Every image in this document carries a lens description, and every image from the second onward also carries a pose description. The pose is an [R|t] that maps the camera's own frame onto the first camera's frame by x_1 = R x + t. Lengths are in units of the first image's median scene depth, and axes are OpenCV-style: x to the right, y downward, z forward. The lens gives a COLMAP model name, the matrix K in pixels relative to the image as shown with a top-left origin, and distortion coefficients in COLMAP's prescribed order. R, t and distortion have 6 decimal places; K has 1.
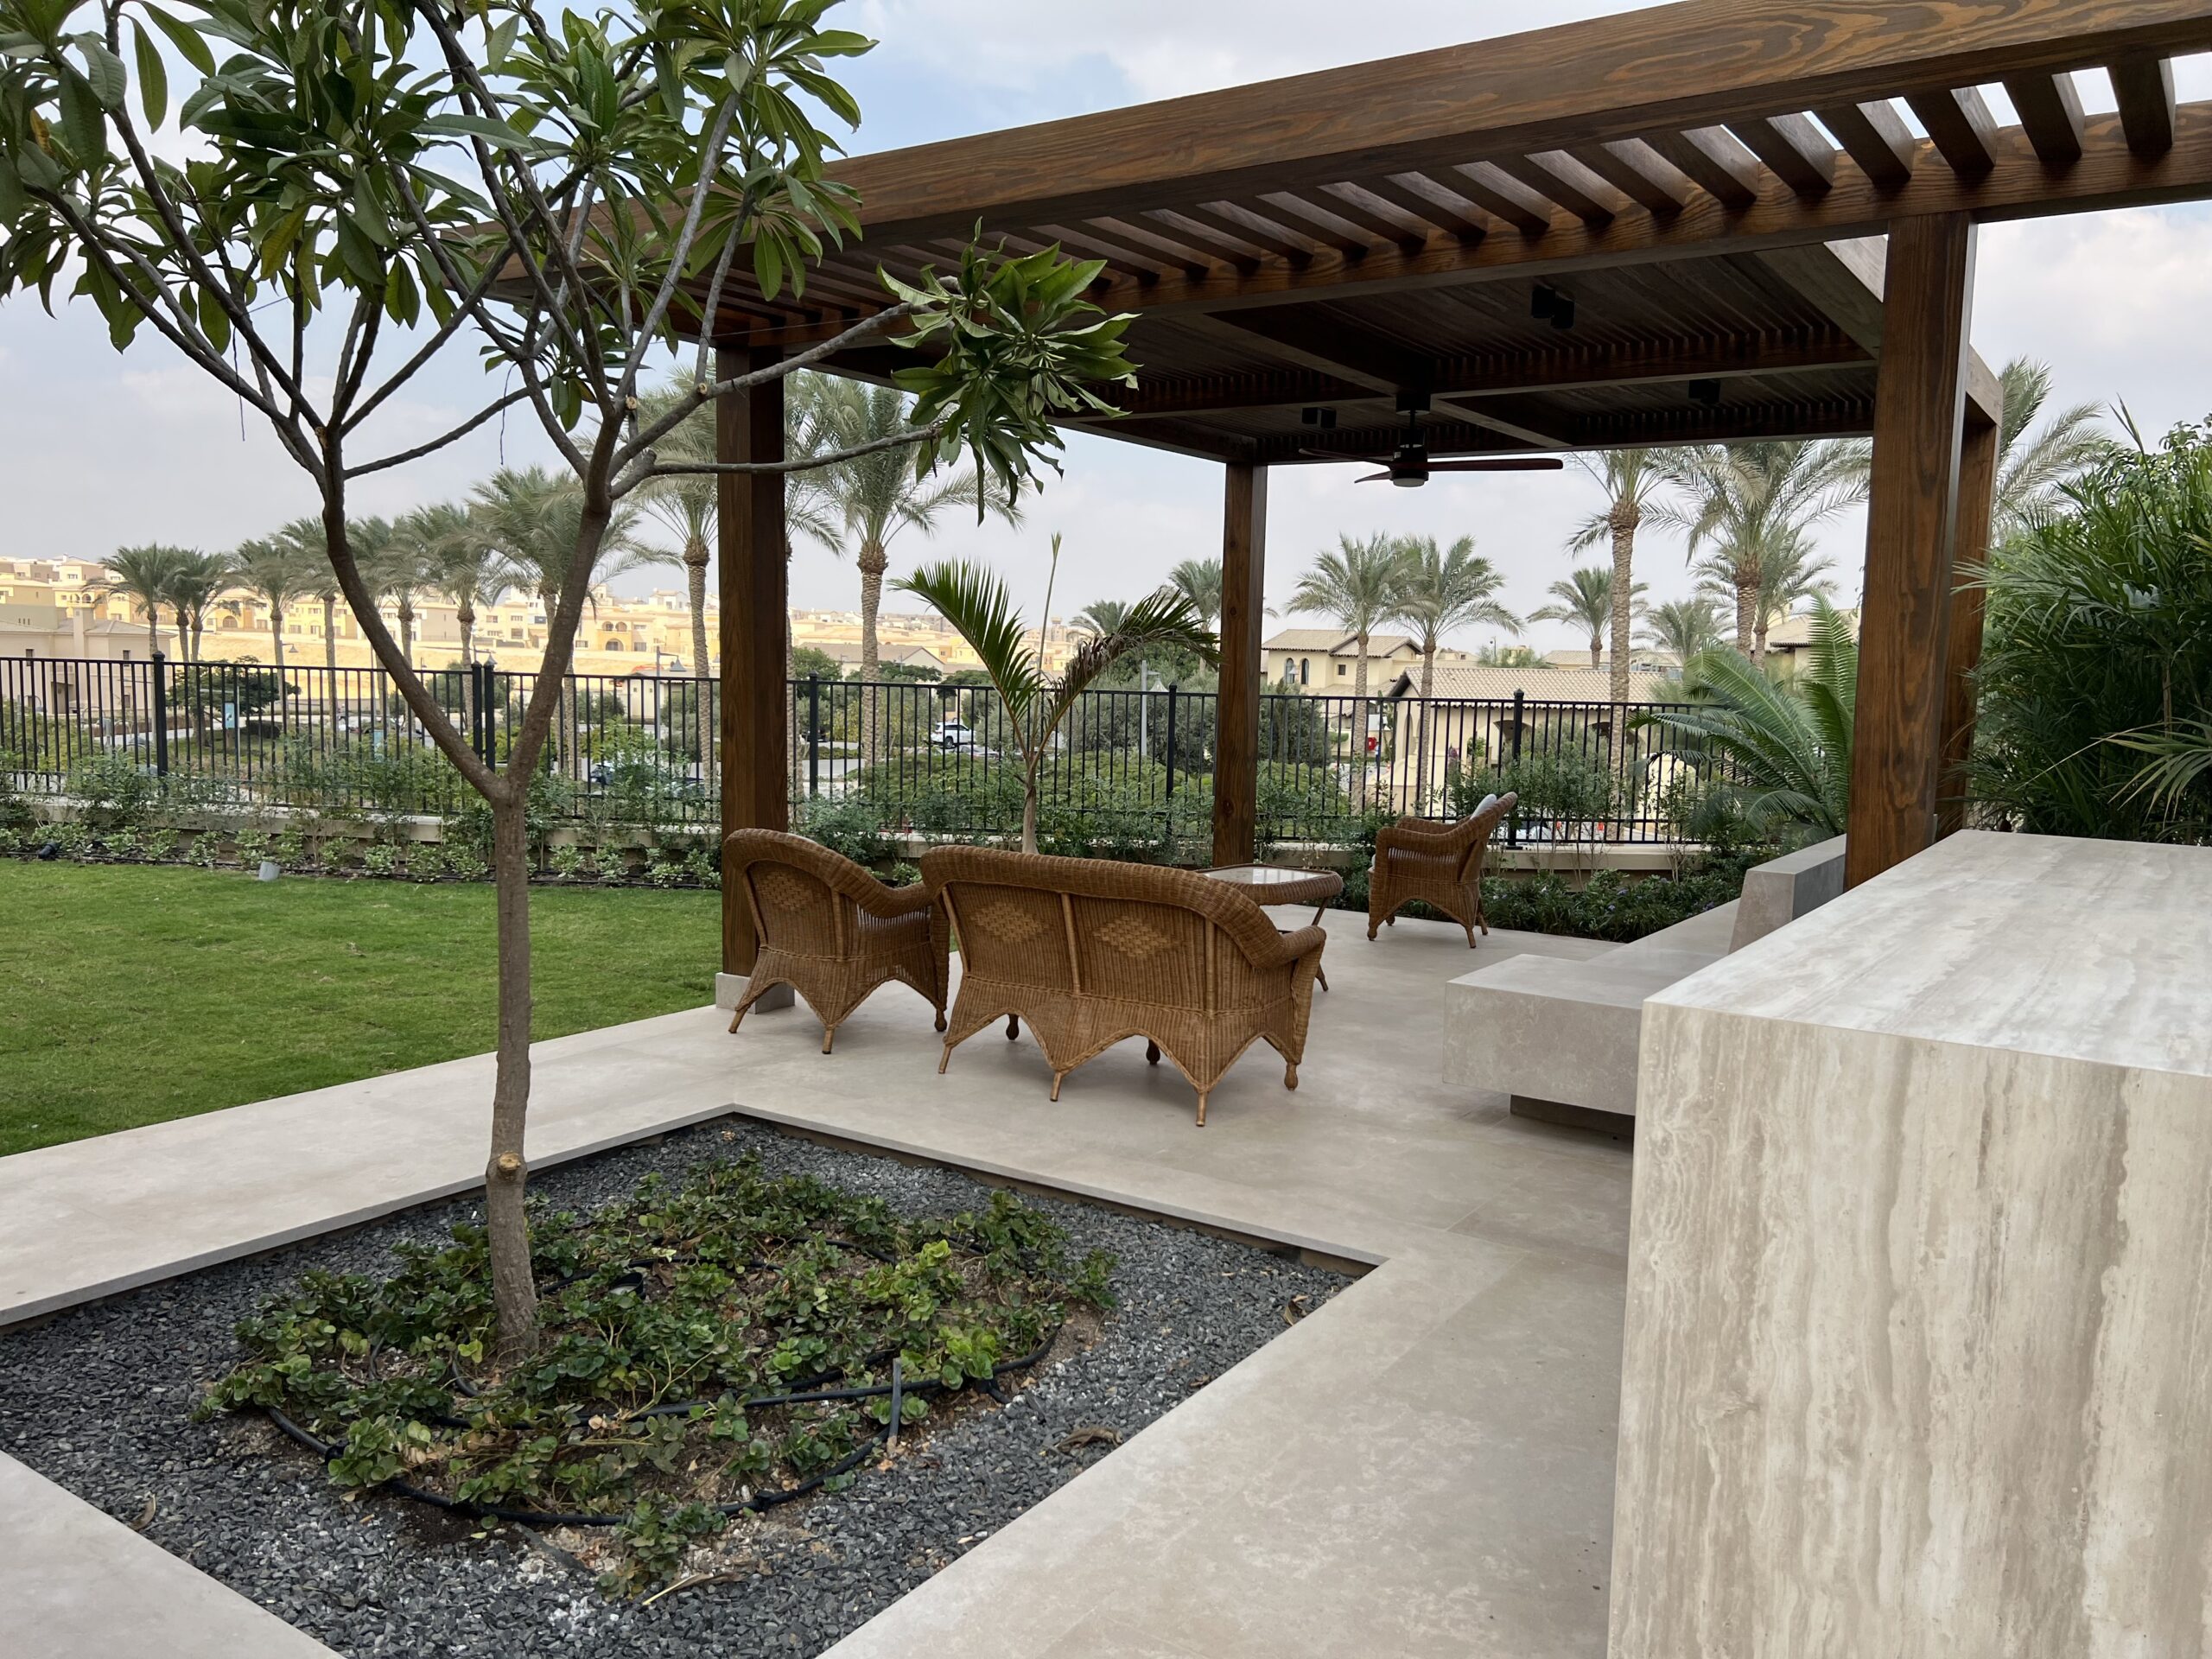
lens RADIAL K [[1679.7, 0, 1107.7], [0, 1679.7, 835.7], [0, 0, 1]] dist [0.053081, -0.063471]
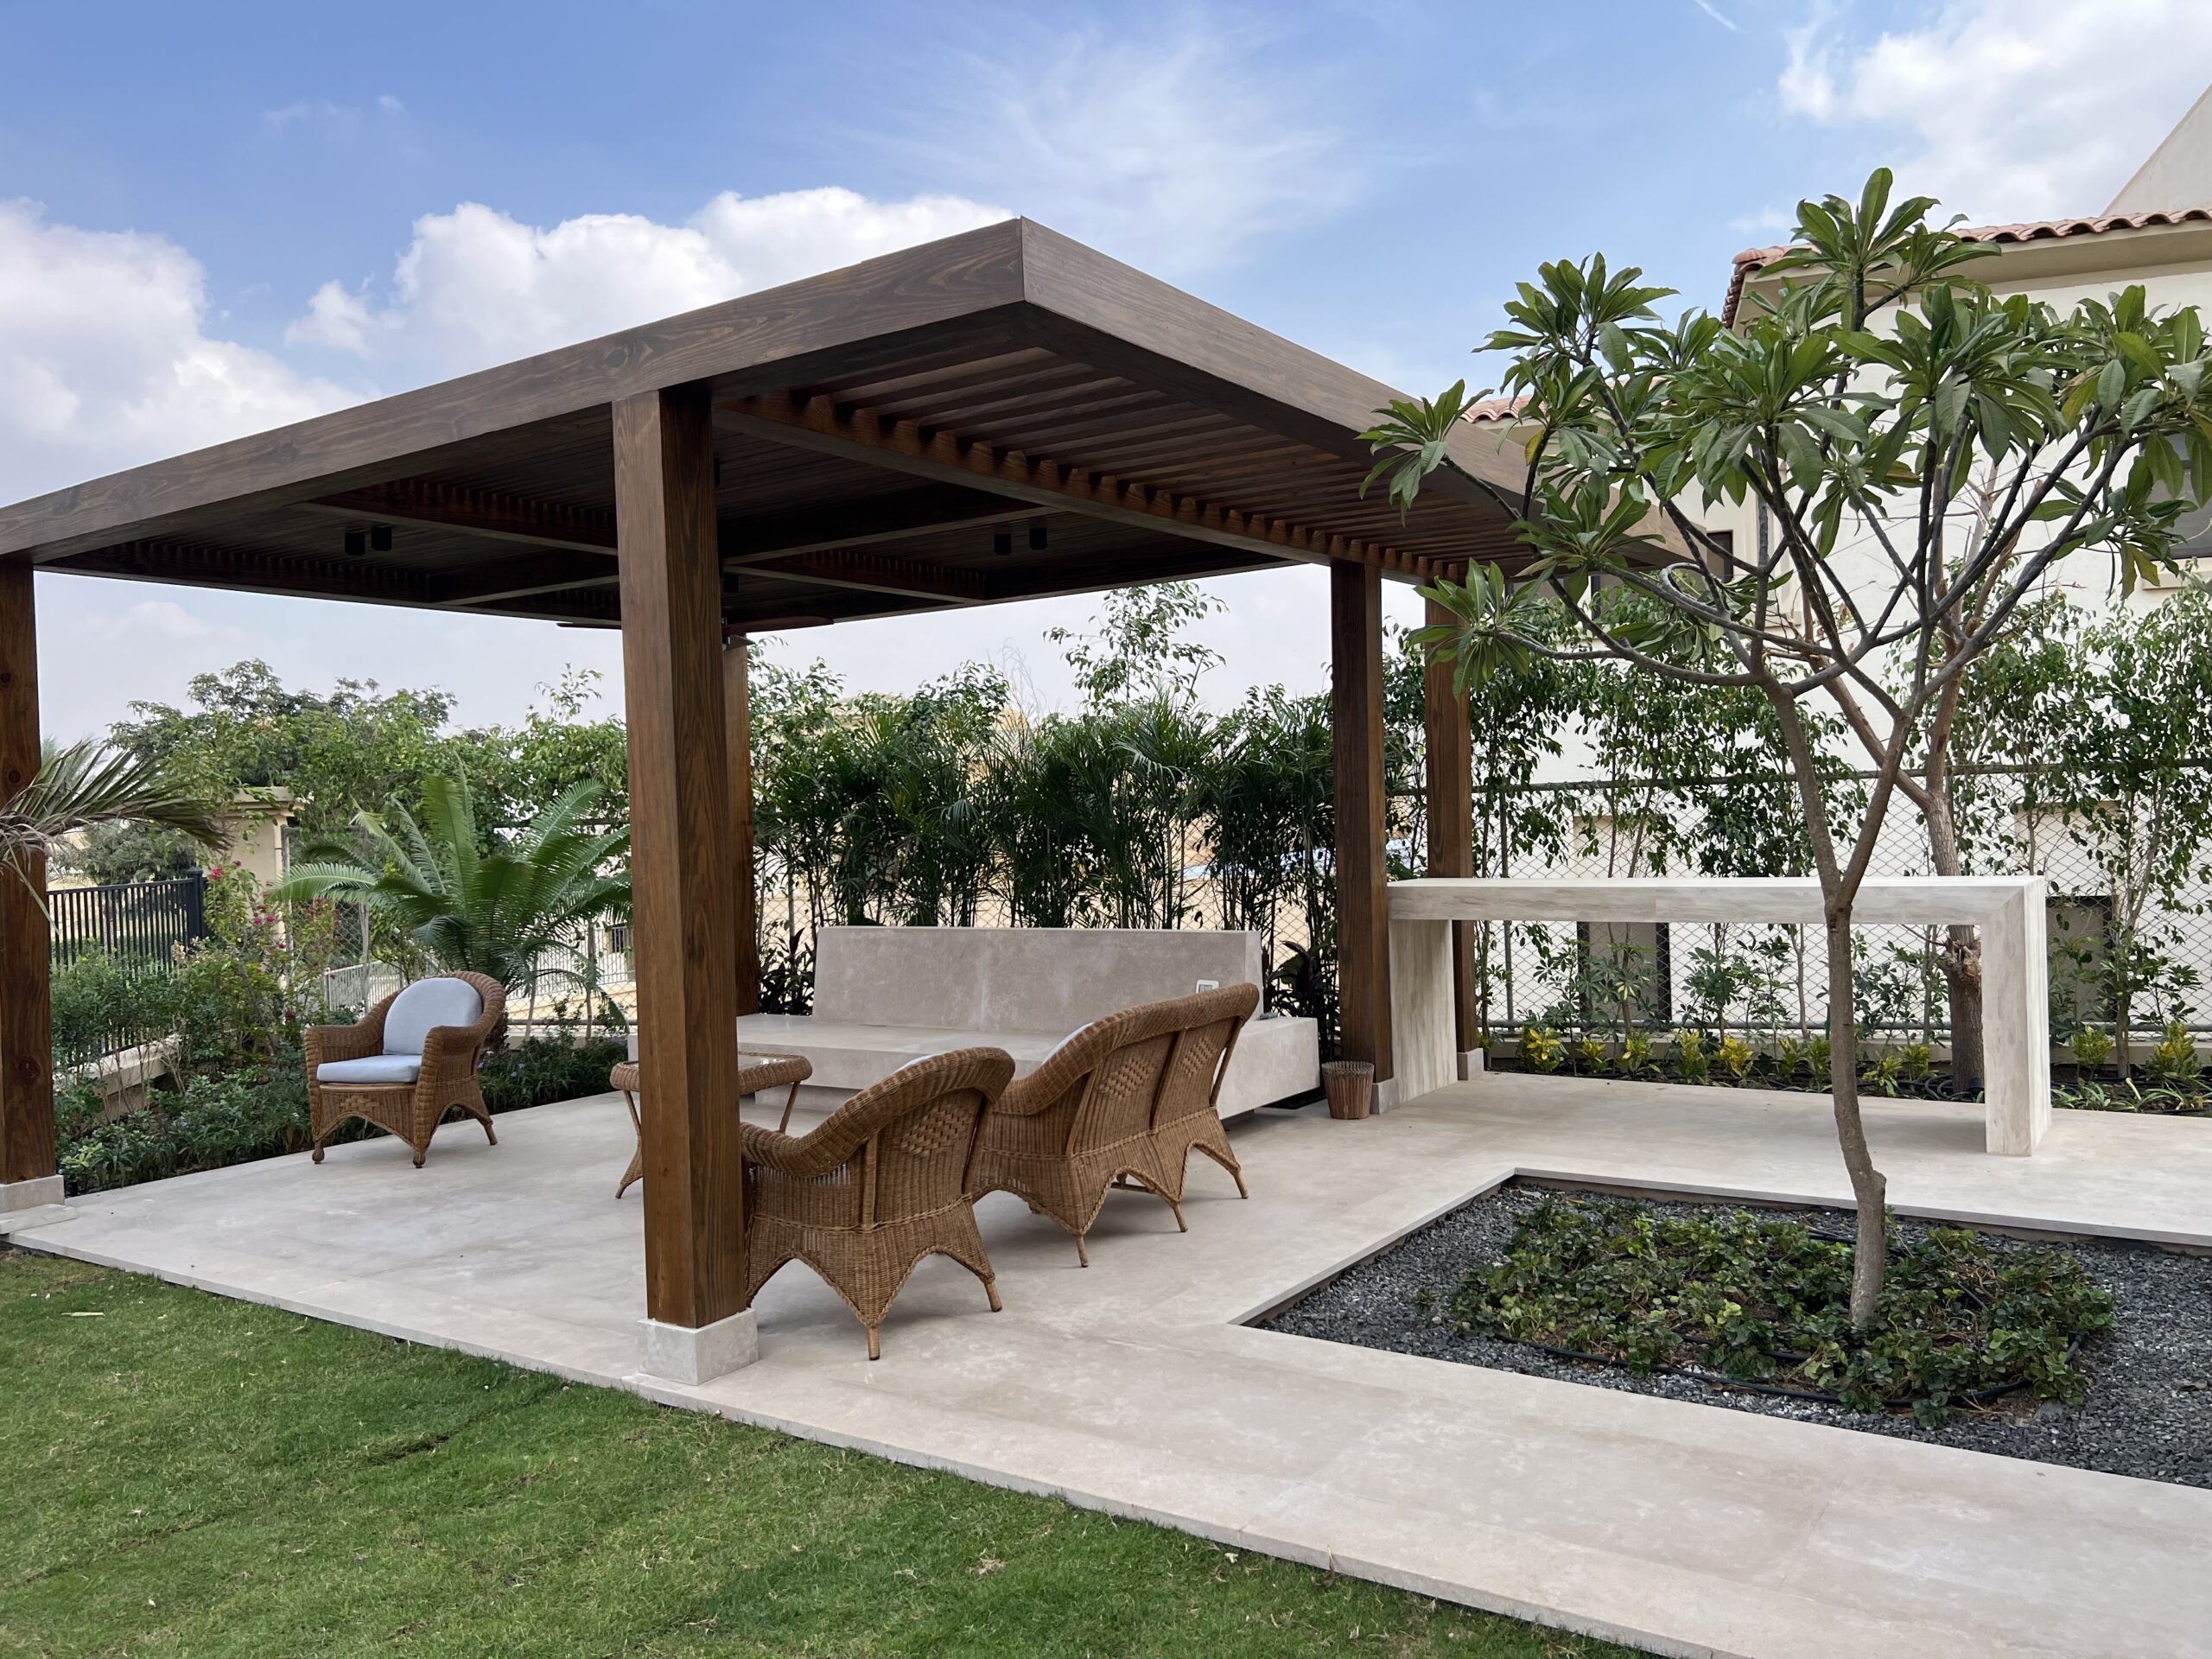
lens RADIAL K [[1679.7, 0, 1149.7], [0, 1679.7, 873.6], [0, 0, 1]] dist [0.053081, -0.063471]
pose [[-0.005189, -0.063709, 0.997955, -1.422413], [0.141378, 0.987898, 0.063802, -0.176814], [-0.989942, 0.141420, 0.003880, 1.315859]]
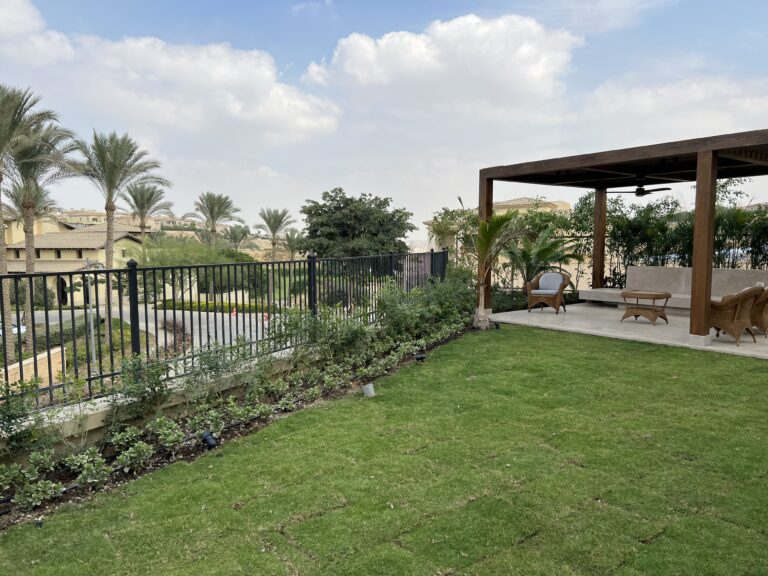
lens RADIAL K [[583.2, 0, 380.0], [0, 583.2, 289.9], [0, 0, 1]] dist [0.053081, -0.063471]
pose [[0.316458, -0.107831, 0.942458, -2.482497], [0.115056, 0.990546, 0.074699, -0.278526], [-0.941603, 0.084797, 0.325873, 2.011775]]
